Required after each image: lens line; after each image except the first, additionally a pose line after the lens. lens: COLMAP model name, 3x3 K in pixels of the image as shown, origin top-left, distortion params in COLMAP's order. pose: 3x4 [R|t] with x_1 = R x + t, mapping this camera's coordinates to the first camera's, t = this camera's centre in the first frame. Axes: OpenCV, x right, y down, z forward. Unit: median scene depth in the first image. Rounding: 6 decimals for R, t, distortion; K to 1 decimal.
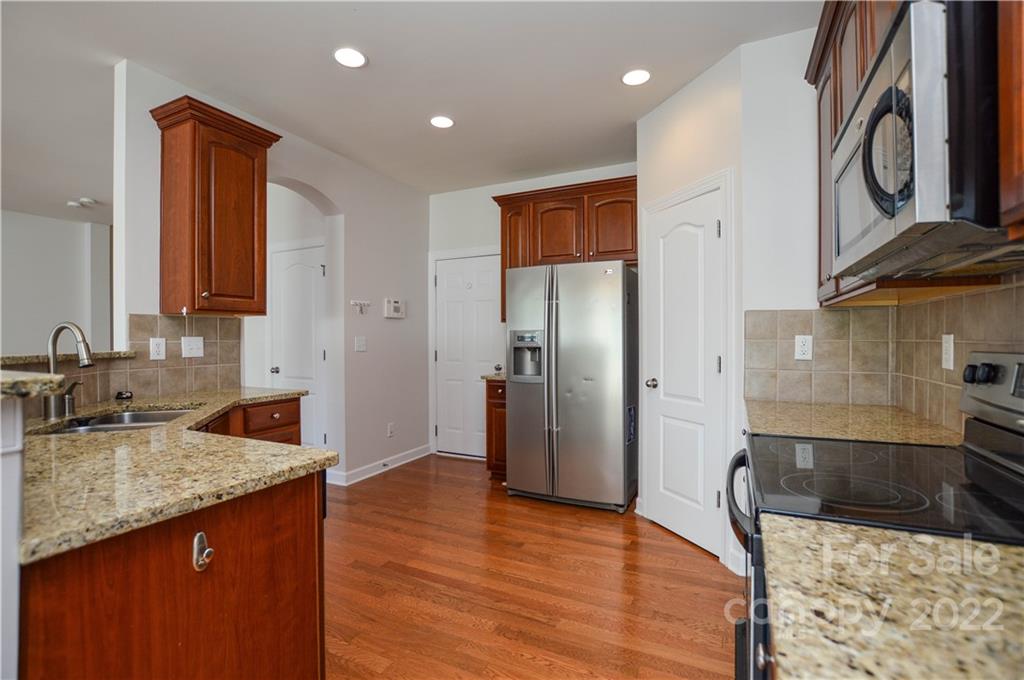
lens RADIAL K [[462.7, 0, 512.0], [0, 462.7, 340.0], [0, 0, 1]] dist [-0.029568, 0.000307]
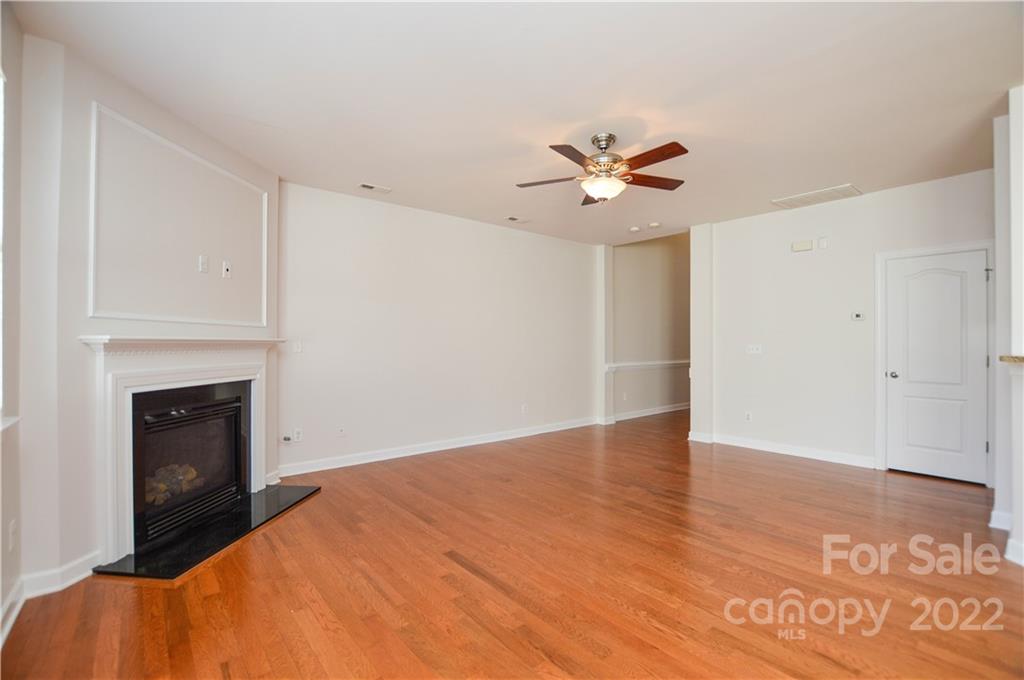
lens RADIAL K [[455.5, 0, 512.0], [0, 455.5, 340.0], [0, 0, 1]] dist [-0.028544, 0.000258]
pose [[0.908113, 0.004580, -0.418701, -1.191402], [-0.009271, 0.999915, -0.009169, 0.007743], [0.418623, 0.012208, 0.908078, -0.349935]]
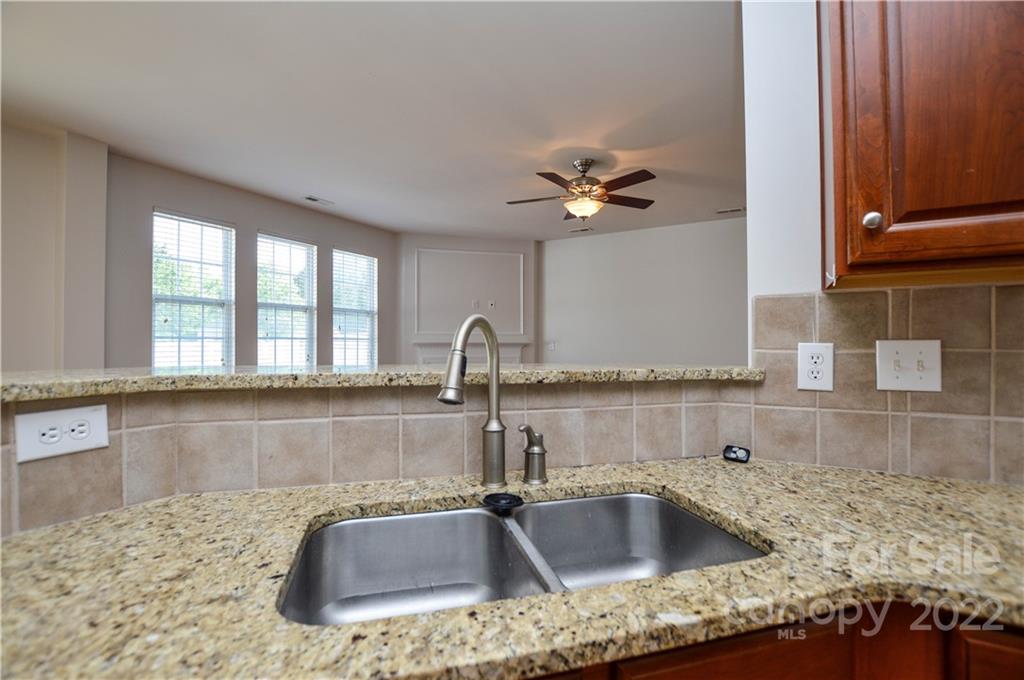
lens RADIAL K [[455.5, 0, 512.0], [0, 455.5, 340.0], [0, 0, 1]] dist [-0.028544, 0.000258]
pose [[-0.076957, -0.001382, -0.997033, -0.241987], [-0.003552, 0.999993, -0.001112, -0.004607], [0.997028, 0.003455, -0.076961, 0.587821]]
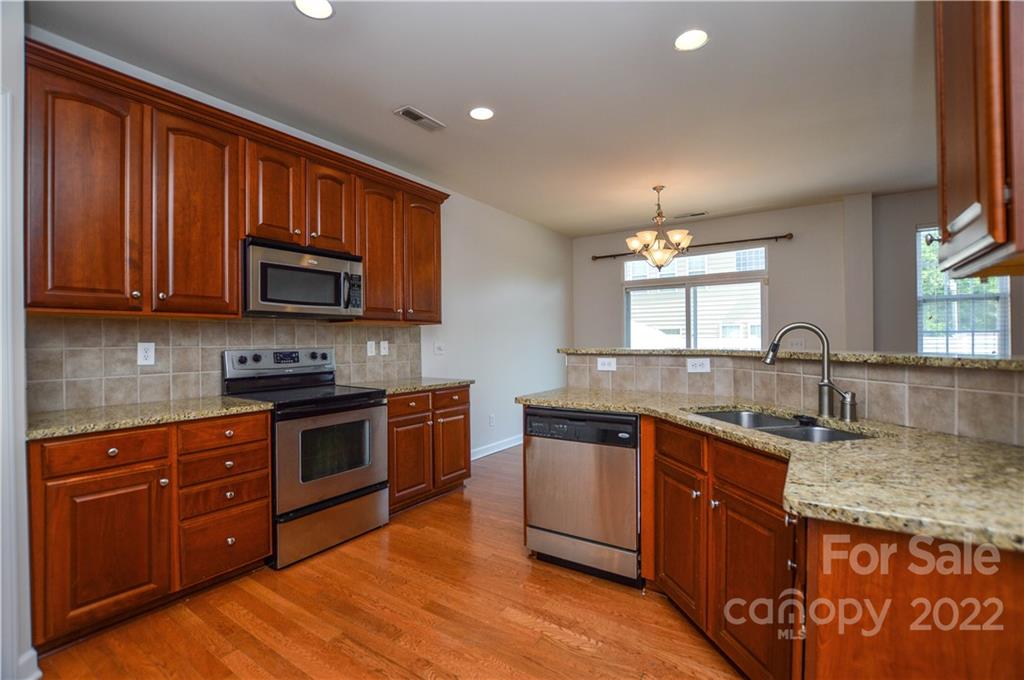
lens RADIAL K [[455.5, 0, 512.0], [0, 455.5, 340.0], [0, 0, 1]] dist [-0.028544, 0.000258]
pose [[-0.989491, 0.012476, 0.144057, -0.255941], [0.013114, 0.999908, 0.003482, -0.005654], [-0.144000, 0.005335, -0.989563, 1.164938]]
